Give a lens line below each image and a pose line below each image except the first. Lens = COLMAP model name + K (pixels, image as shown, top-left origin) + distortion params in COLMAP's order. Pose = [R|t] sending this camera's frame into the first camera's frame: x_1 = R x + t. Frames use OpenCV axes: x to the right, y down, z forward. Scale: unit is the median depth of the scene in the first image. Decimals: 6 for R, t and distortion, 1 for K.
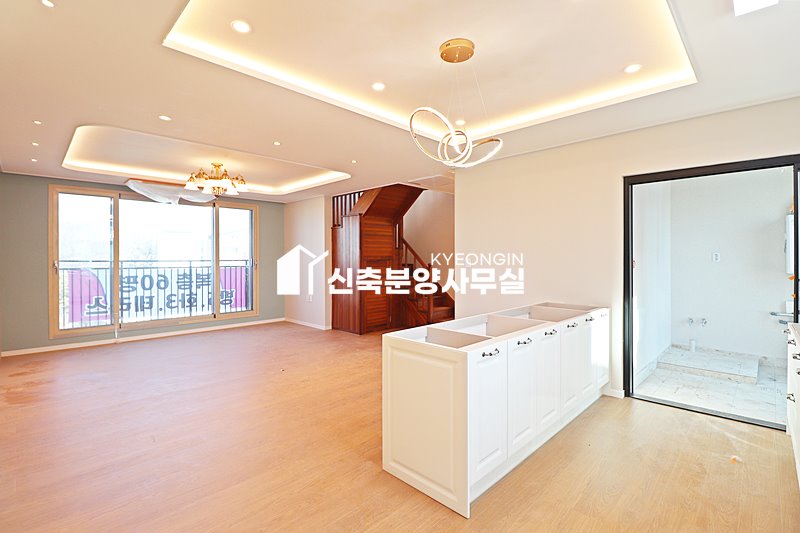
lens RADIAL K [[368.9, 0, 402.7], [0, 368.9, 261.0], [0, 0, 1]] dist [-0.001637, -0.012292]
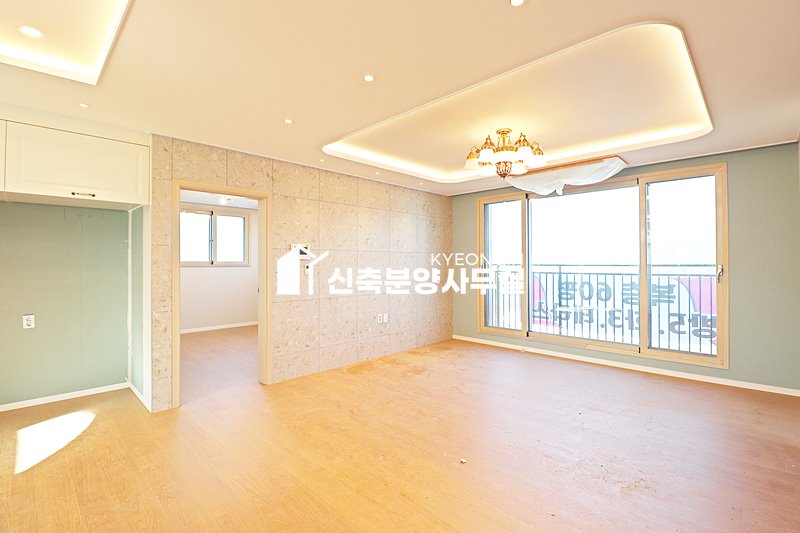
lens RADIAL K [[368.9, 0, 399.1], [0, 368.9, 261.0], [0, 0, 1]] dist [-0.001637, -0.012292]
pose [[-0.007480, -0.003233, -0.999967, 0.196932], [-0.005153, 0.999982, -0.003194, -0.006543], [0.999959, 0.005129, -0.007496, 0.746389]]
